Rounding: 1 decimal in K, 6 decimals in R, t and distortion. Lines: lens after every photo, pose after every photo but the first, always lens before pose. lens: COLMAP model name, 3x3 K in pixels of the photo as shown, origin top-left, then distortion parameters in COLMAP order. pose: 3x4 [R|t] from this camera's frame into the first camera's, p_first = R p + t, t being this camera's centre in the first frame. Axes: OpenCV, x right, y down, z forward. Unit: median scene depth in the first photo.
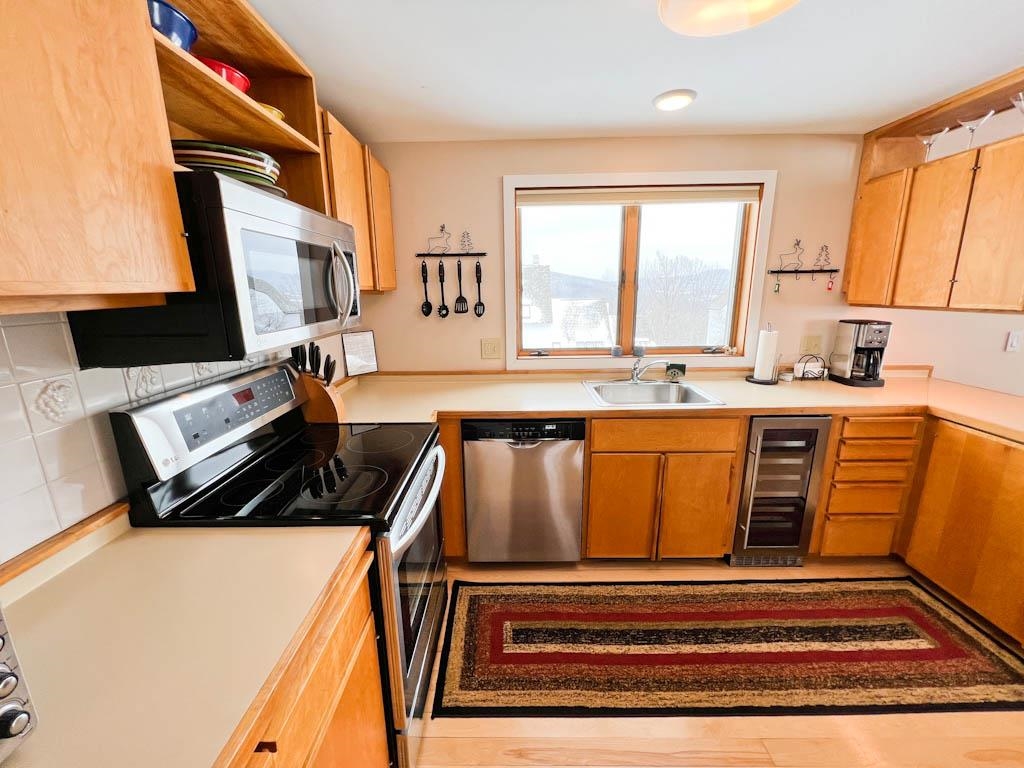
lens RADIAL K [[411.0, 0, 512.1], [0, 411.0, 383.8], [0, 0, 1]] dist [0.000521, -0.000256]
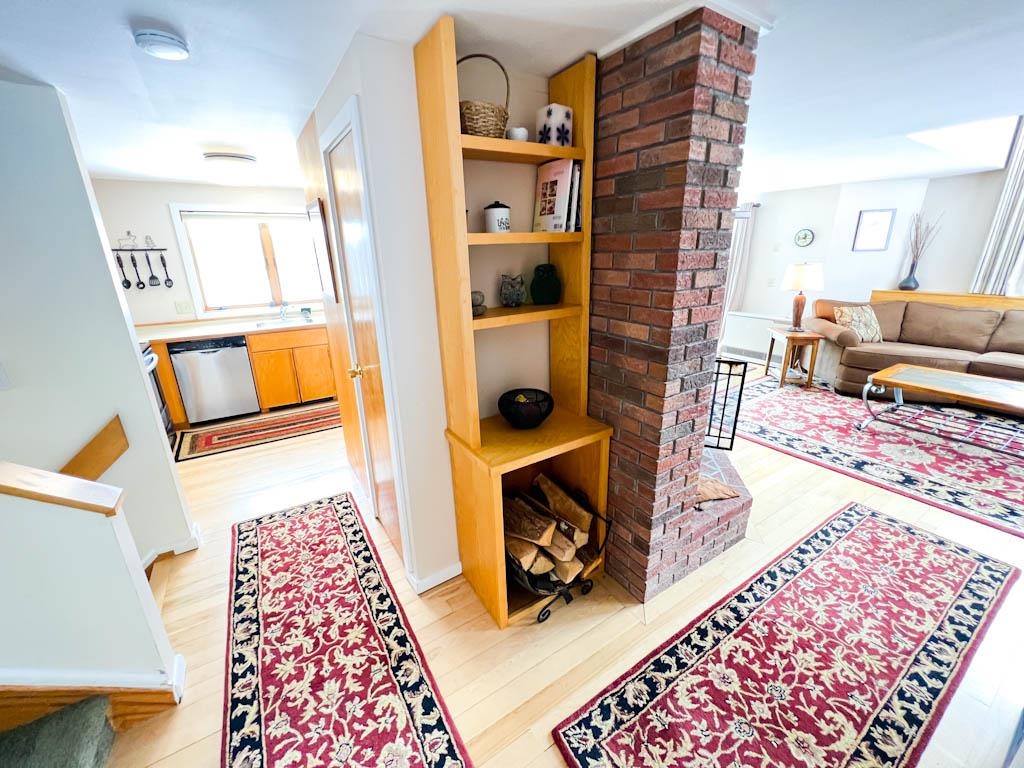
lens RADIAL K [[411.0, 0, 506.0], [0, 411.0, 382.9], [0, 0, 1]] dist [0.000521, -0.000256]
pose [[0.846950, -0.162521, 0.506224, 0.172256], [0.124837, 0.986305, 0.107789, 0.211315], [-0.516809, -0.028096, 0.855639, -1.158420]]
